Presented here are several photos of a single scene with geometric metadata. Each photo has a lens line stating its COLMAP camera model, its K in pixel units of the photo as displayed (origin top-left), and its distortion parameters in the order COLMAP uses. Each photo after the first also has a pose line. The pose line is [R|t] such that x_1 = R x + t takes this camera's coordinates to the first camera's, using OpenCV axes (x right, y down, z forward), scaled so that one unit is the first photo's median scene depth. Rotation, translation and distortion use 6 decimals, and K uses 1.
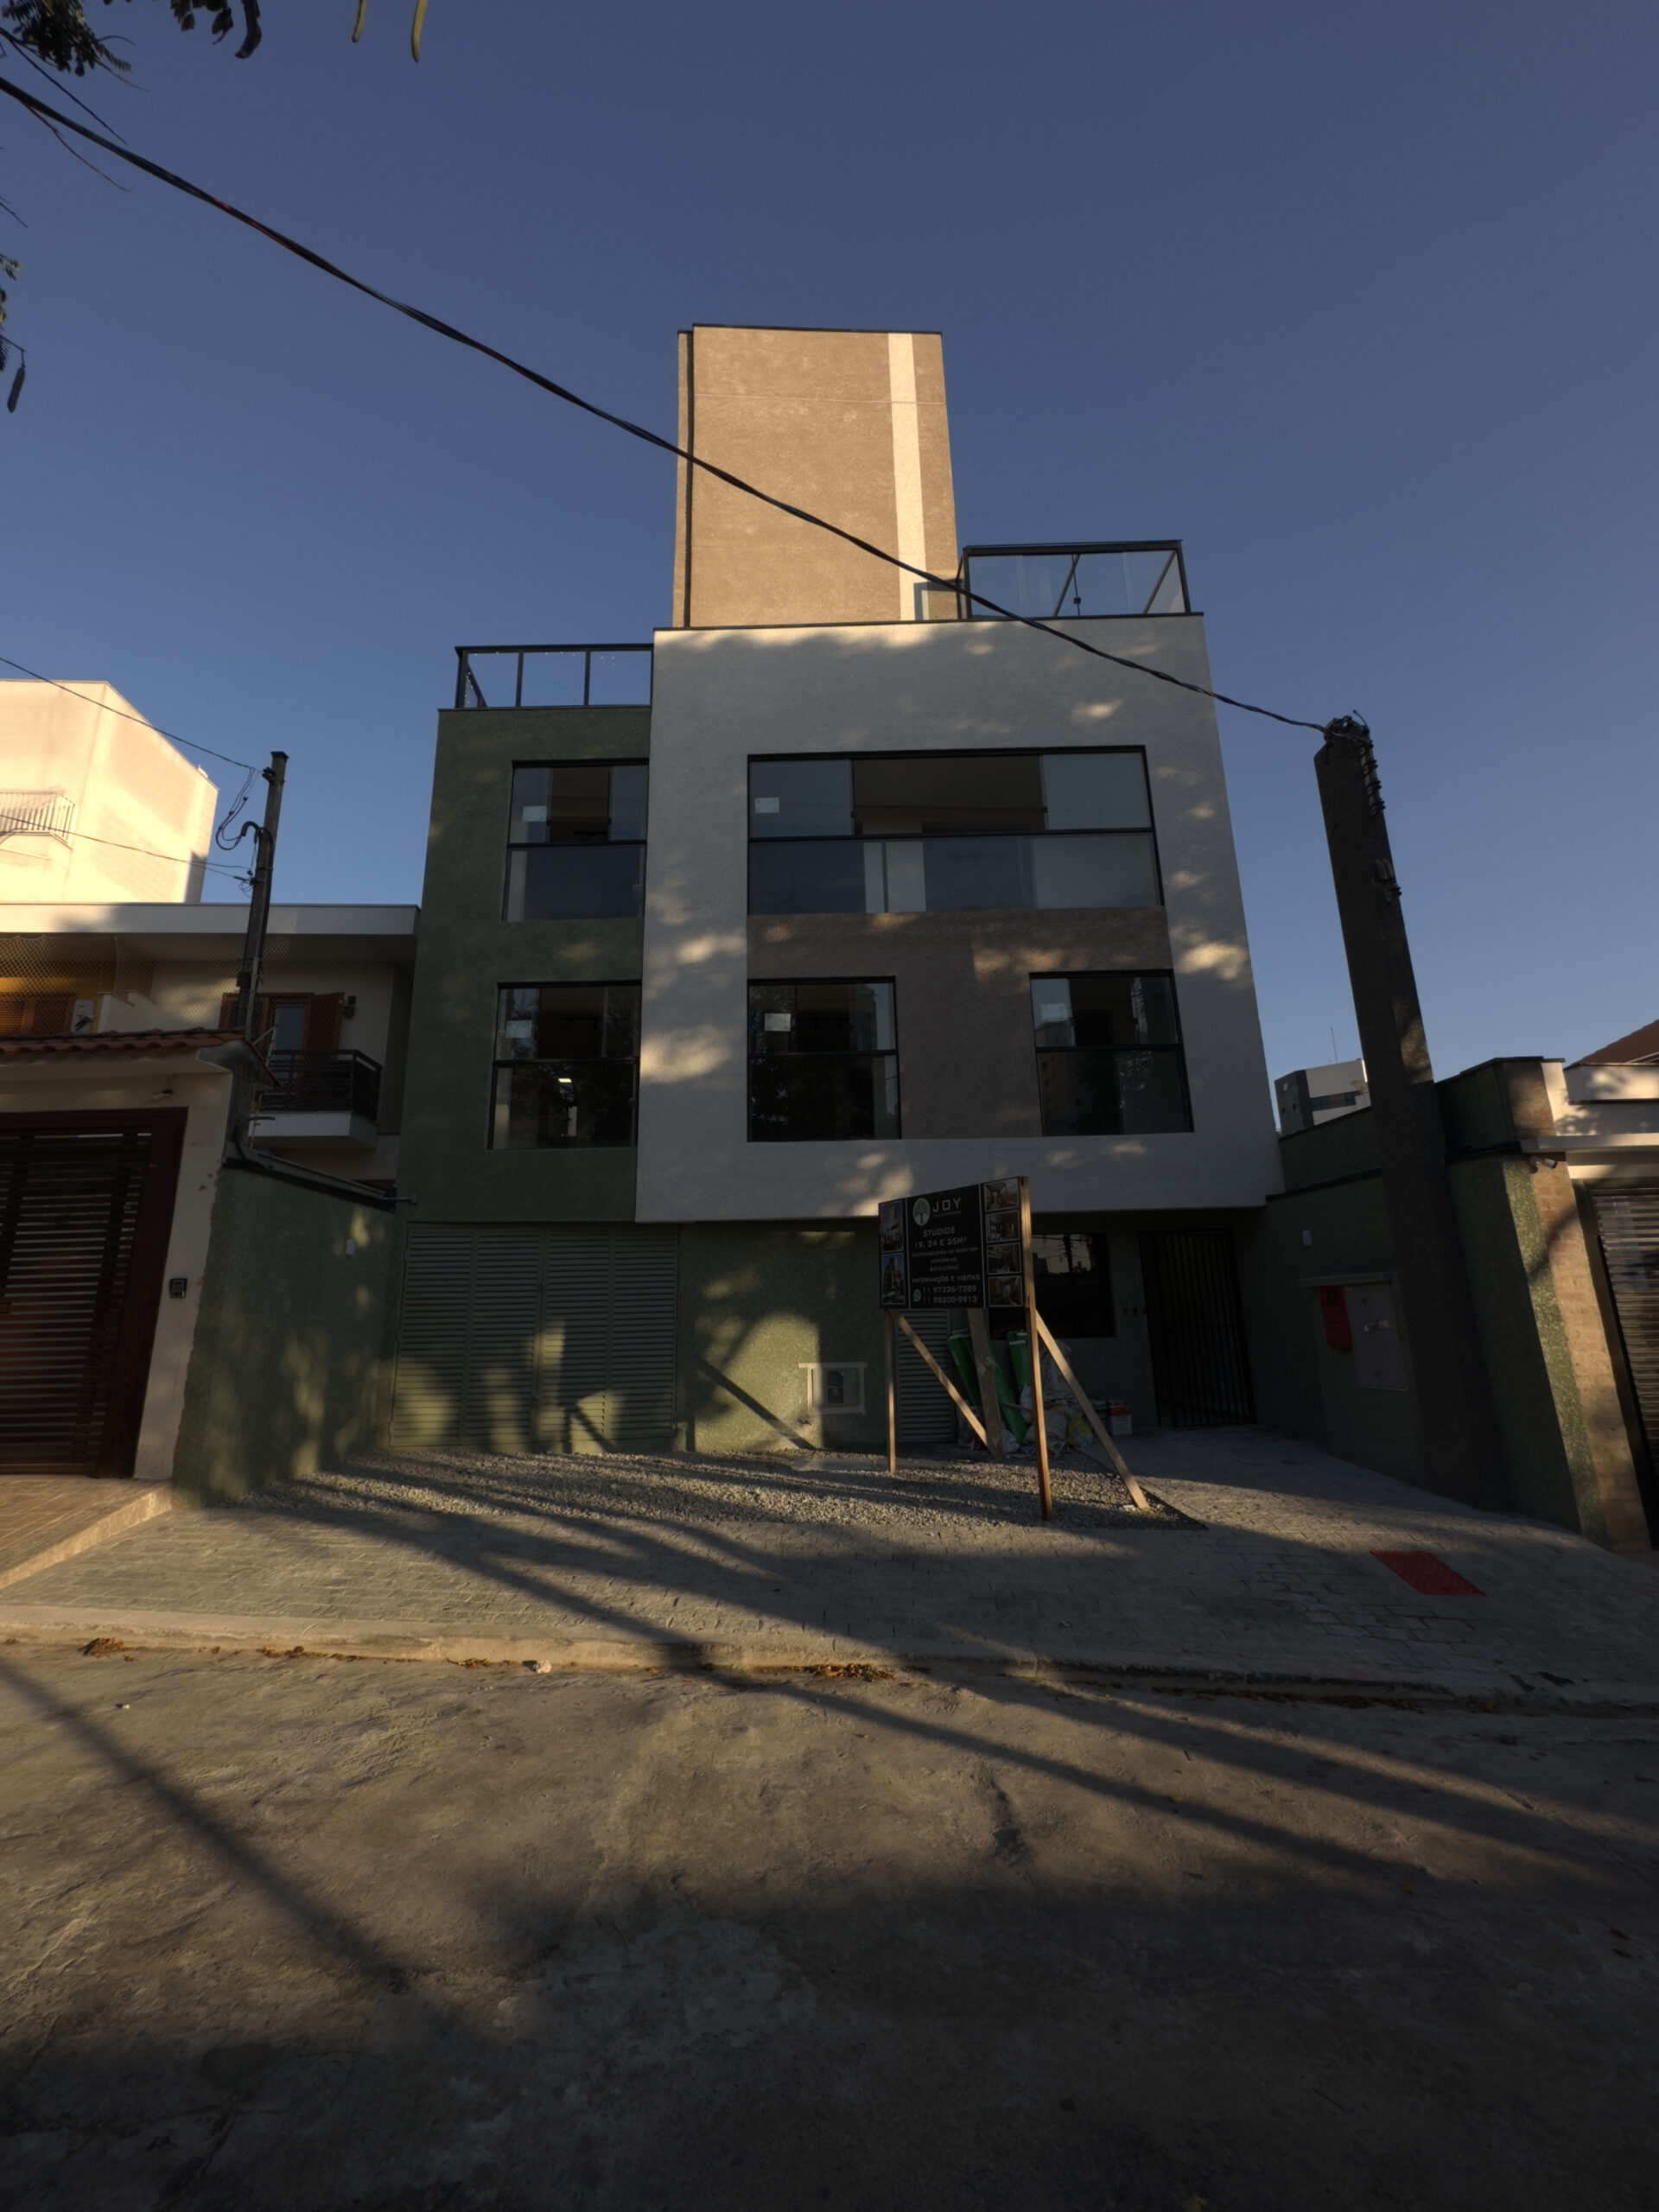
lens RADIAL K [[882.8, 0, 827.0], [0, 882.8, 1107.8], [0, 0, 1]] dist [-0.003198, 0.000632]
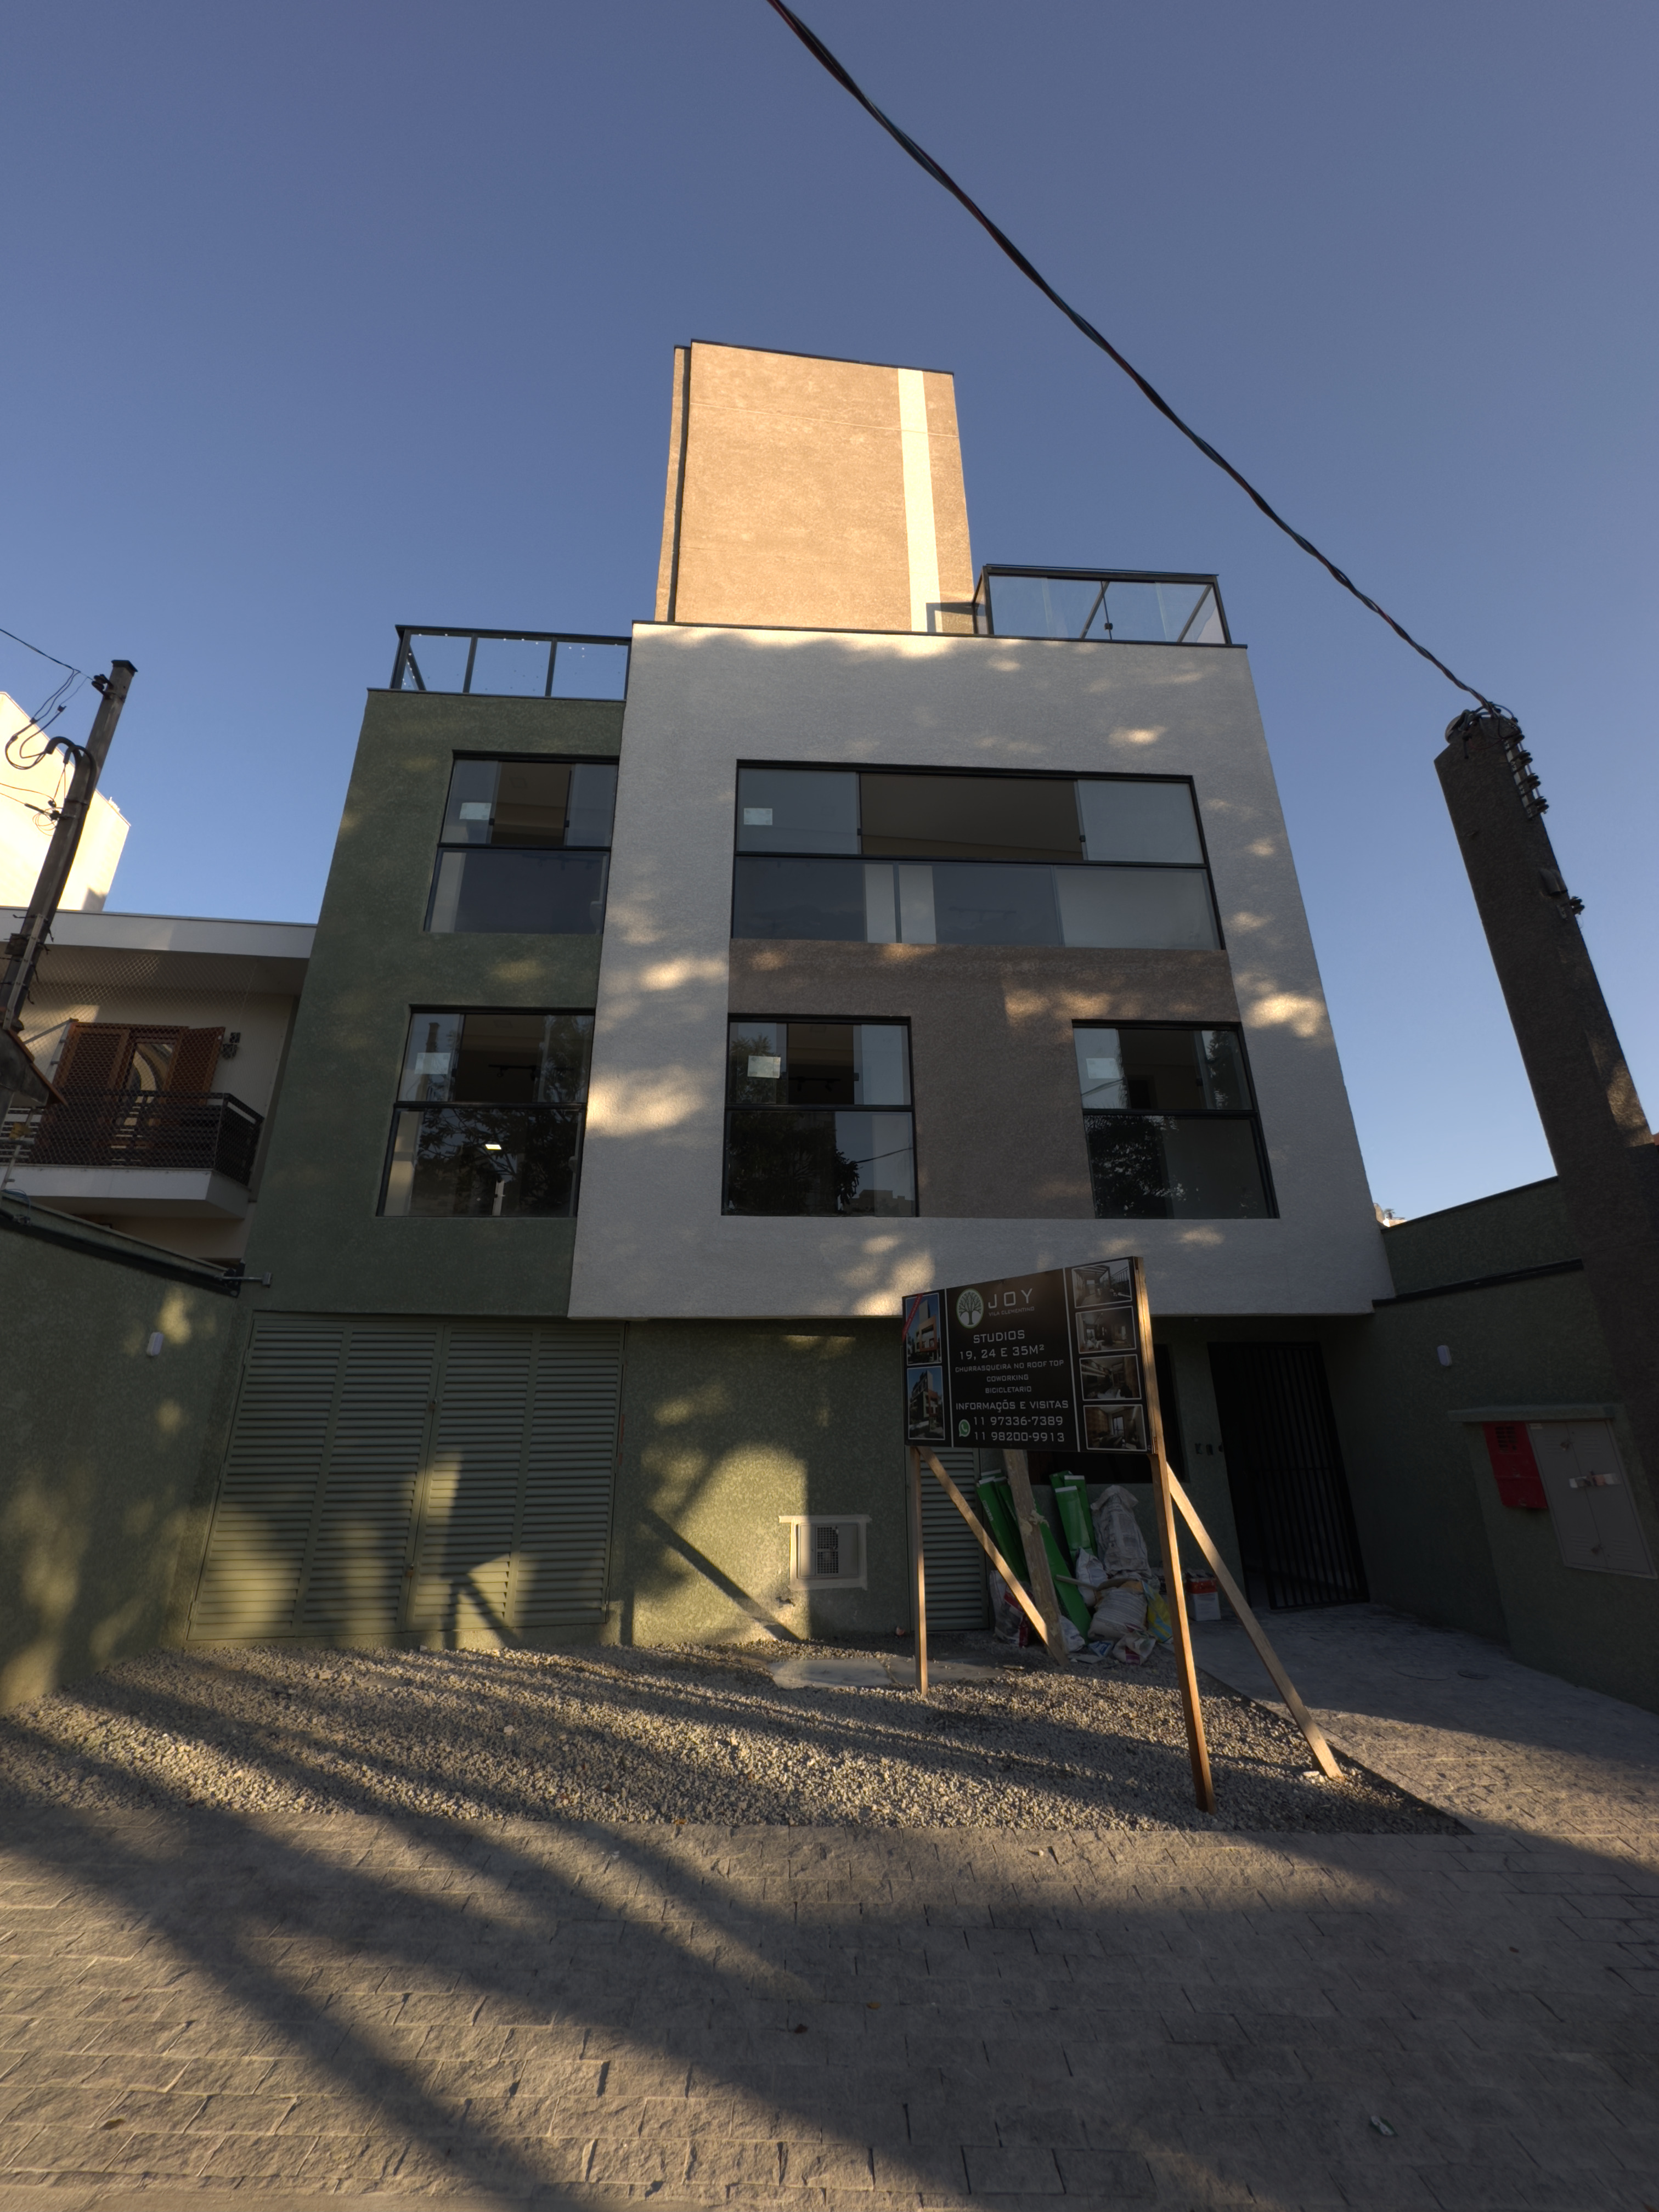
lens RADIAL K [[882.8, 0, 827.4], [0, 882.8, 1106.8], [0, 0, 1]] dist [-0.003198, 0.000632]
pose [[0.997597, 0.035377, 0.059579, -0.048969], [-0.027952, 0.992242, -0.121141, 0.037321], [-0.063402, 0.119185, 0.990846, 0.225274]]
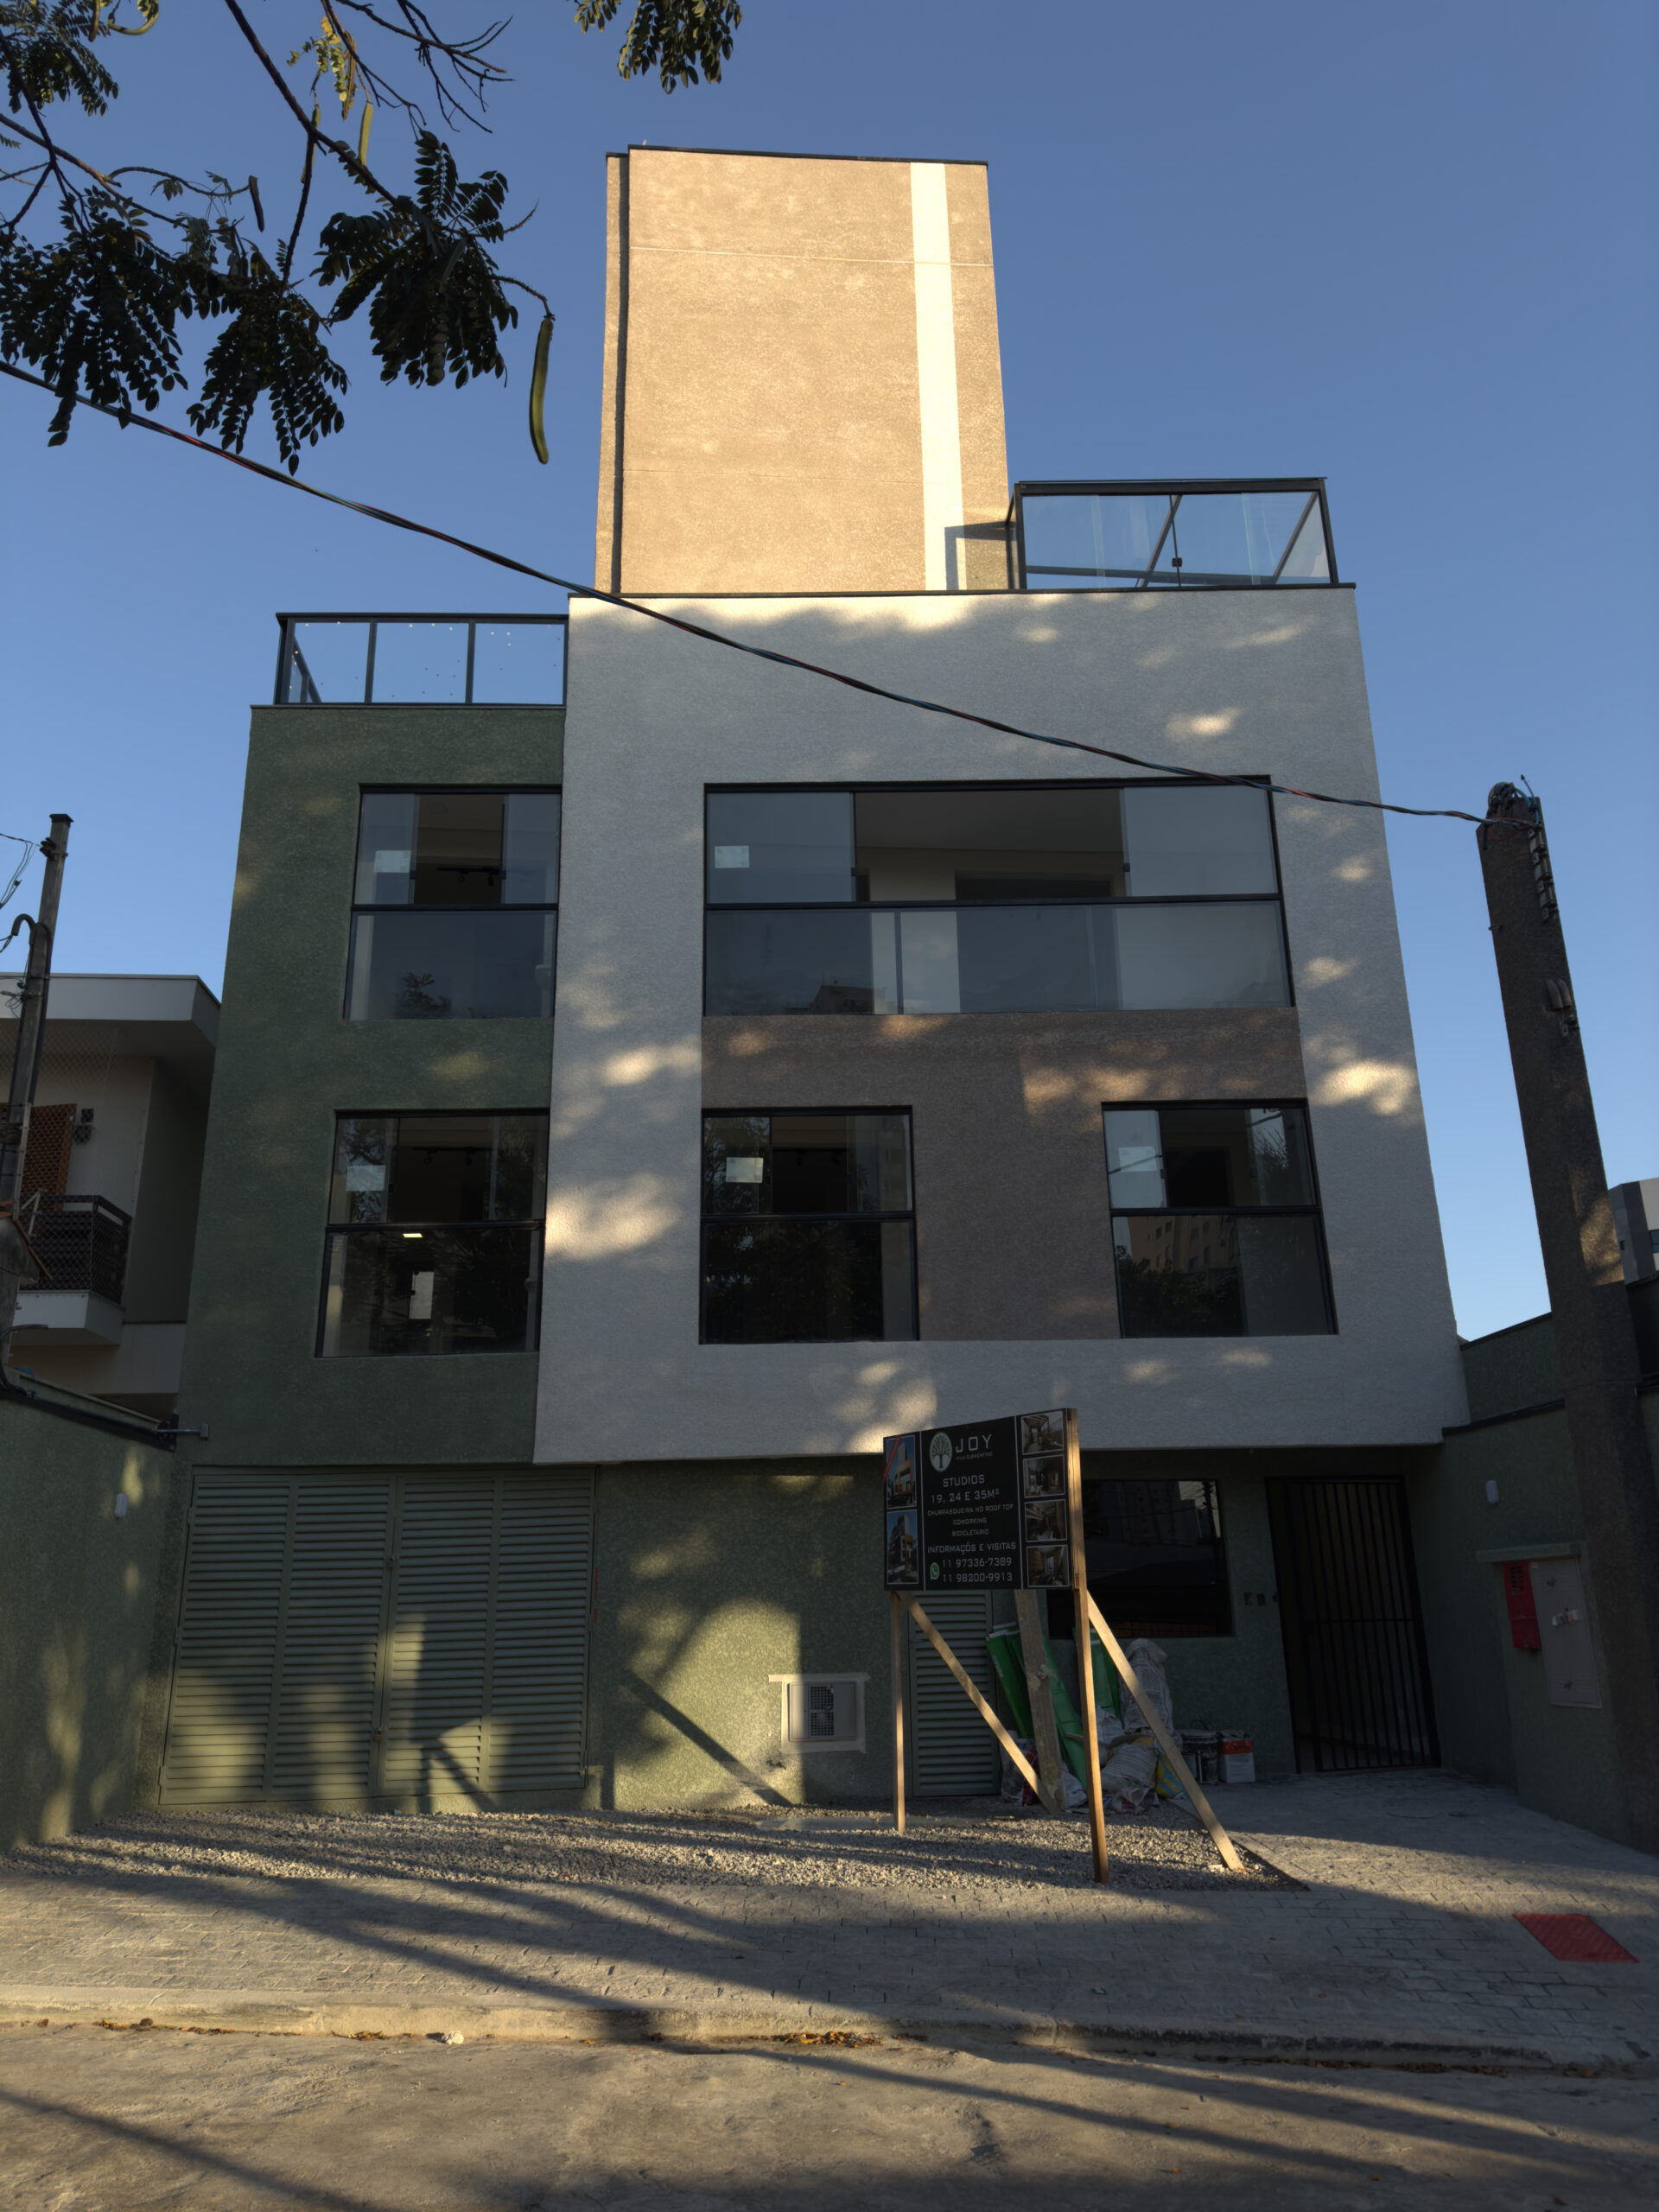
lens RADIAL K [[1545.6, 0, 862.8], [0, 1545.6, 1120.4], [0, 0, 1]] dist [0.063618, -0.066382]
pose [[0.999621, 0.006860, 0.026656, 0.005707], [-0.004849, 0.997185, -0.074818, -0.049445], [-0.027094, 0.074661, 0.996841, -0.240441]]
